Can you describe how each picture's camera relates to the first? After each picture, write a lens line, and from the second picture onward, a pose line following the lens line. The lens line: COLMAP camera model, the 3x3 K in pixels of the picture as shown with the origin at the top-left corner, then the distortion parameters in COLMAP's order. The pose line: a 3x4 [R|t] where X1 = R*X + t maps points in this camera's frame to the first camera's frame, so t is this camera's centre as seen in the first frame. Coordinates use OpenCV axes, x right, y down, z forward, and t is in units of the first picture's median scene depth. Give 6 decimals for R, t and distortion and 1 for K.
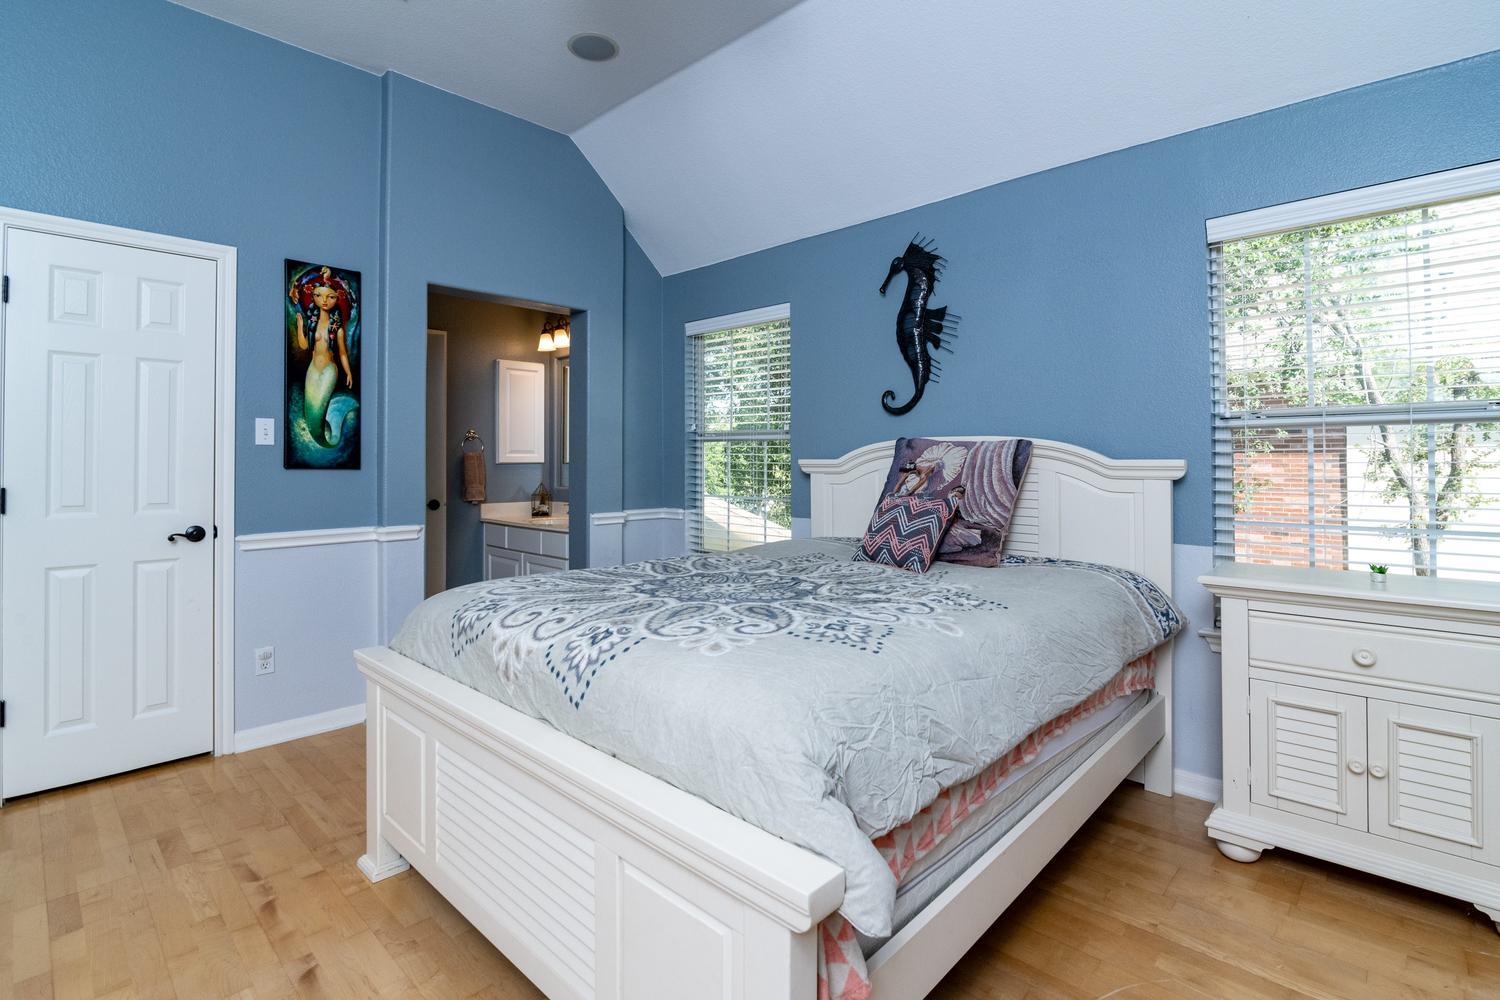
lens RADIAL K [[709.7, 0, 750.9], [0, 709.7, 446.6], [0, 0, 1]] dist [-0.016748, -0.000922]
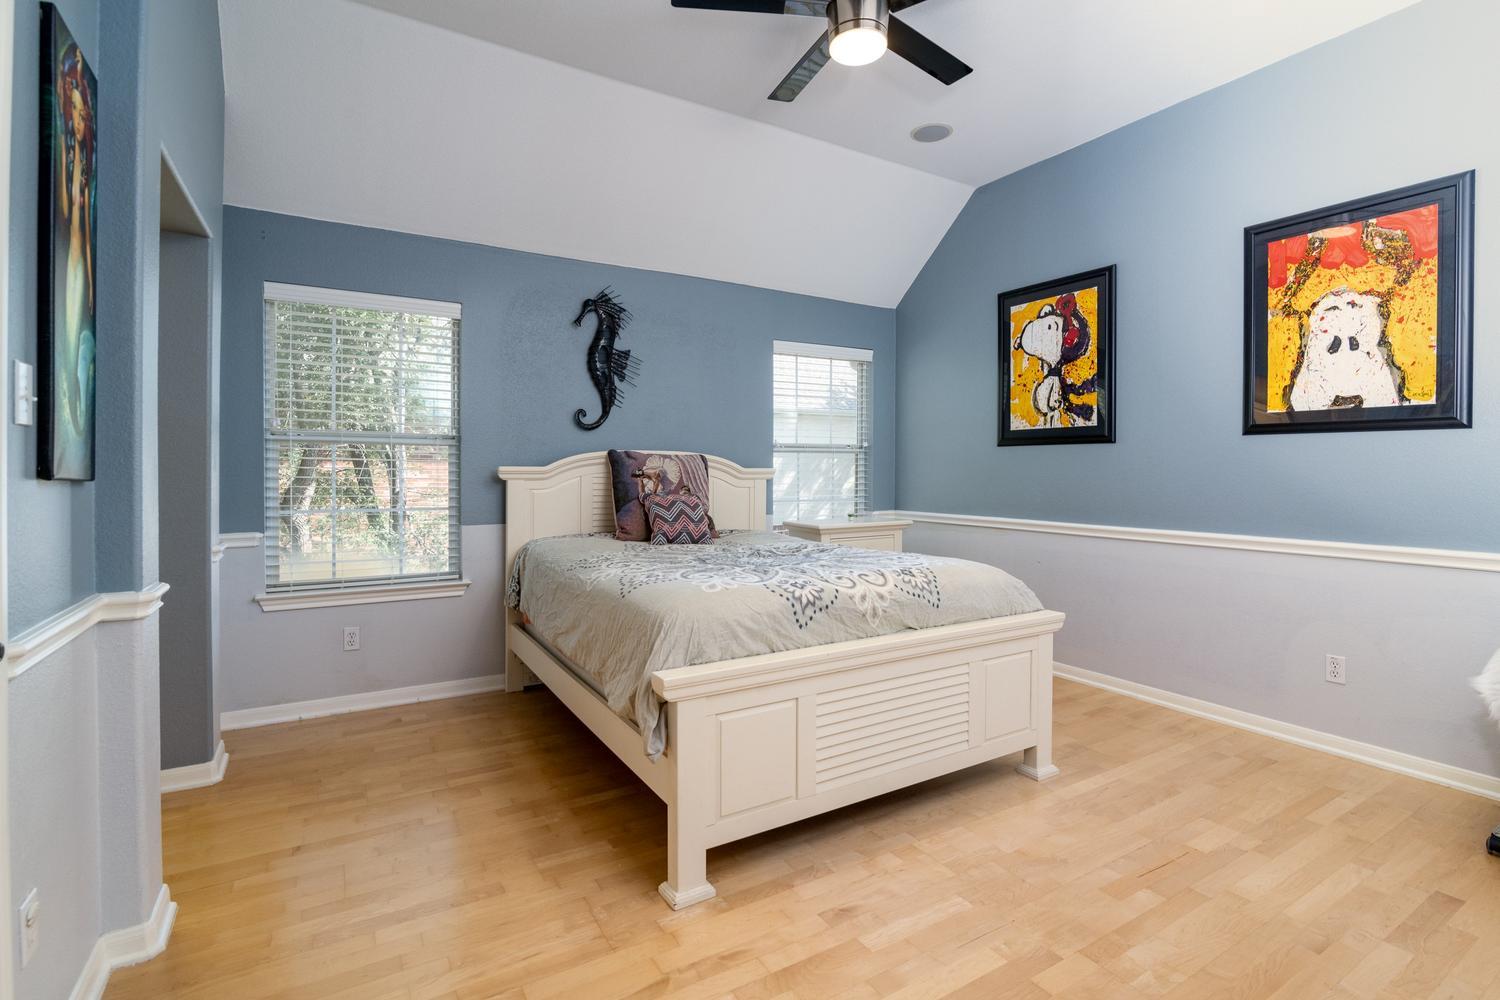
lens RADIAL K [[702.7, 0, 741.1], [0, 702.7, 468.3], [0, 0, 1]] dist [-0.001295, -0.000176]
pose [[0.279650, 0.003742, 0.960095, -0.898414], [-0.019412, 0.999810, 0.001757, 0.013240], [-0.959906, -0.019129, 0.279669, 0.431354]]
